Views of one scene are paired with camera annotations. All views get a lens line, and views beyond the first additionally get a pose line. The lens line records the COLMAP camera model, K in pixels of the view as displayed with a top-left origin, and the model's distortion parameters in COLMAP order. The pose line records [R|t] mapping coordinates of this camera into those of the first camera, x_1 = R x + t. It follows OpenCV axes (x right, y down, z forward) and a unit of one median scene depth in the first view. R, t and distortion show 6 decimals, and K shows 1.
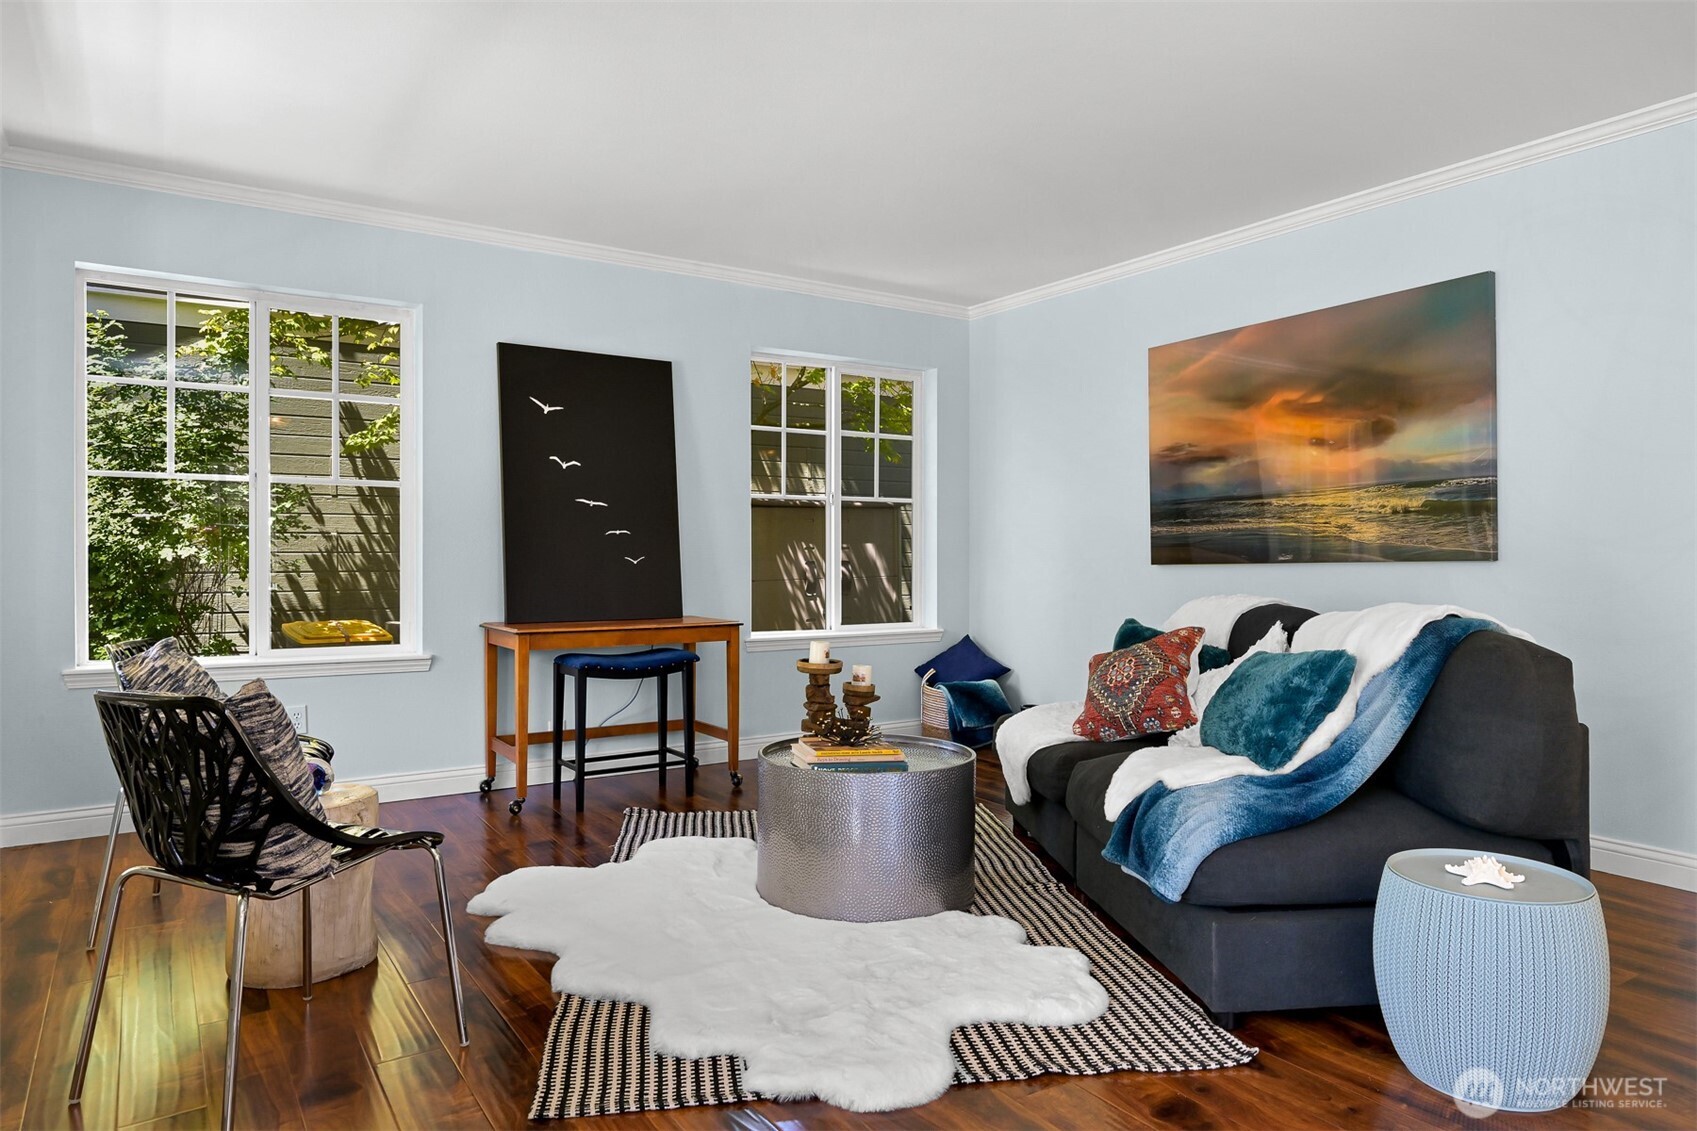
lens RADIAL K [[1039.7, 0, 860.1], [0, 1039.7, 560.7], [0, 0, 1]] dist [-0.001252, -0.000050]
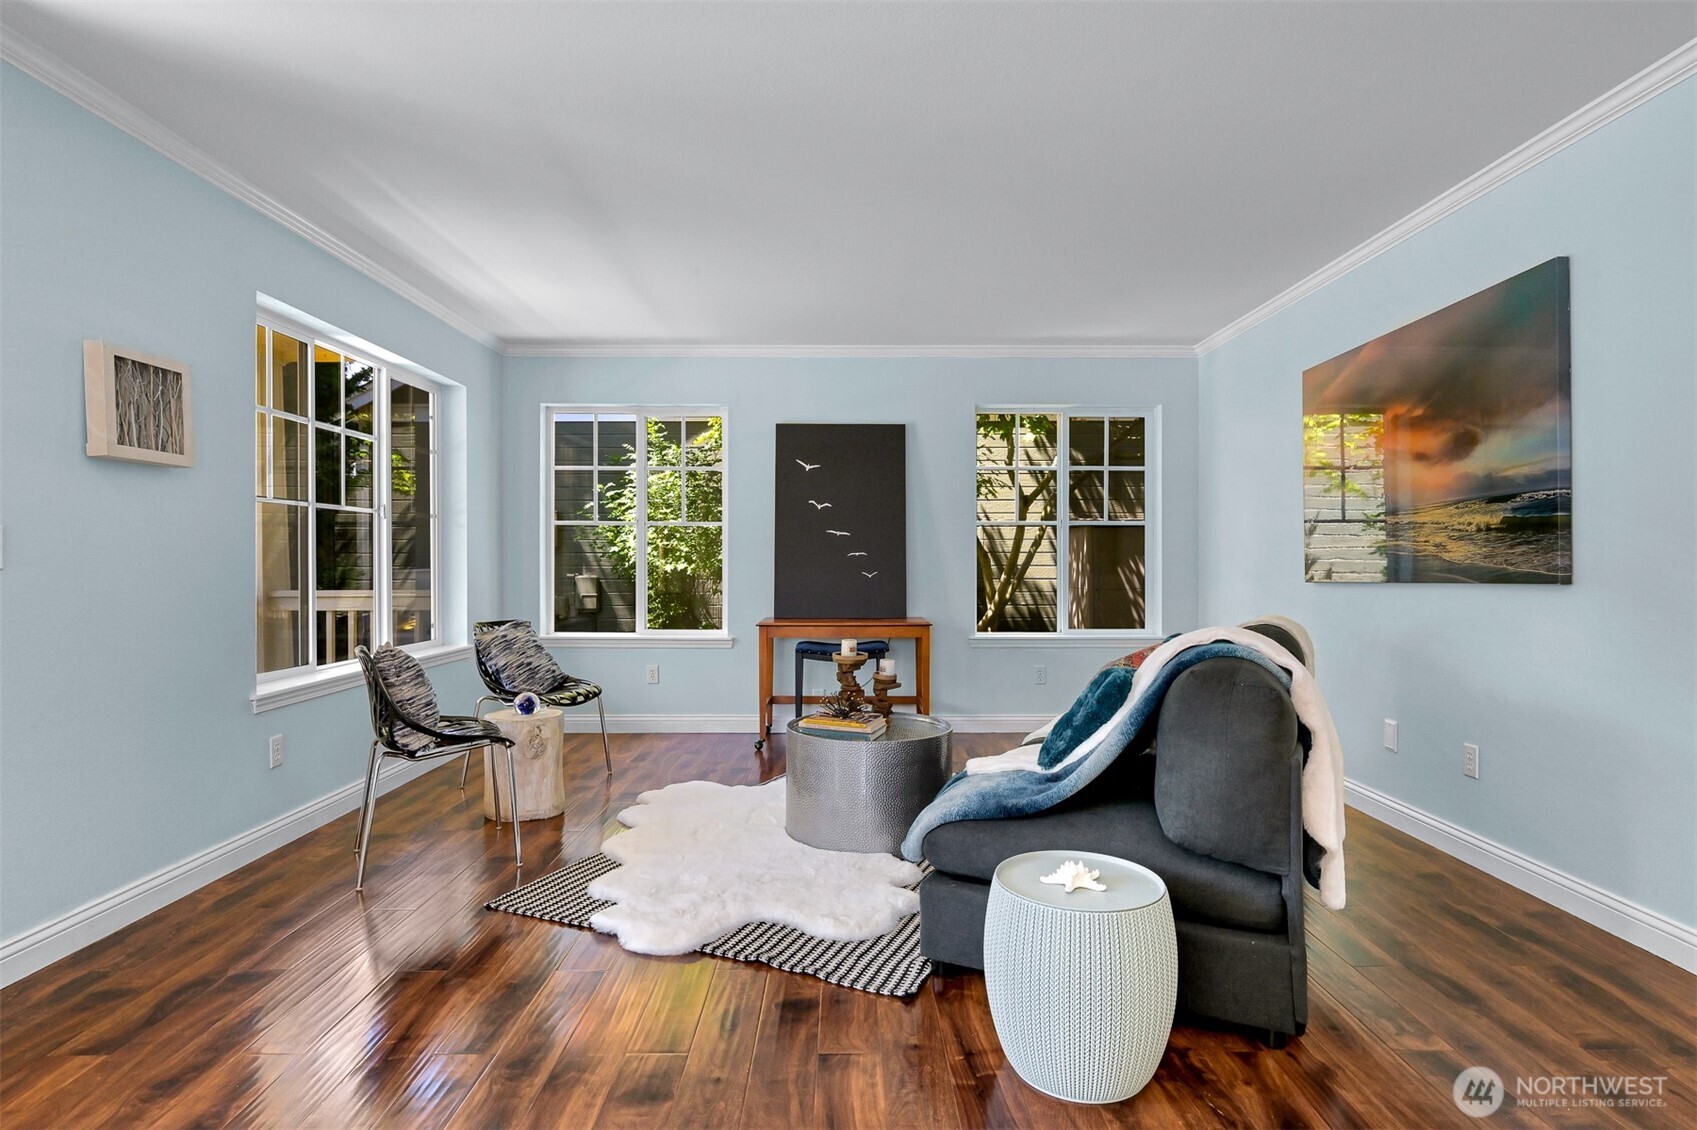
lens RADIAL K [[860.6, 0, 860.7], [0, 860.6, 571.7], [0, 0, 1]] dist [-0.010218, 0.002610]
pose [[0.844833, 0.004361, -0.535012, 0.427287], [-0.002041, 0.999986, 0.004930, -0.011253], [0.535026, -0.003073, 0.844830, 0.057792]]
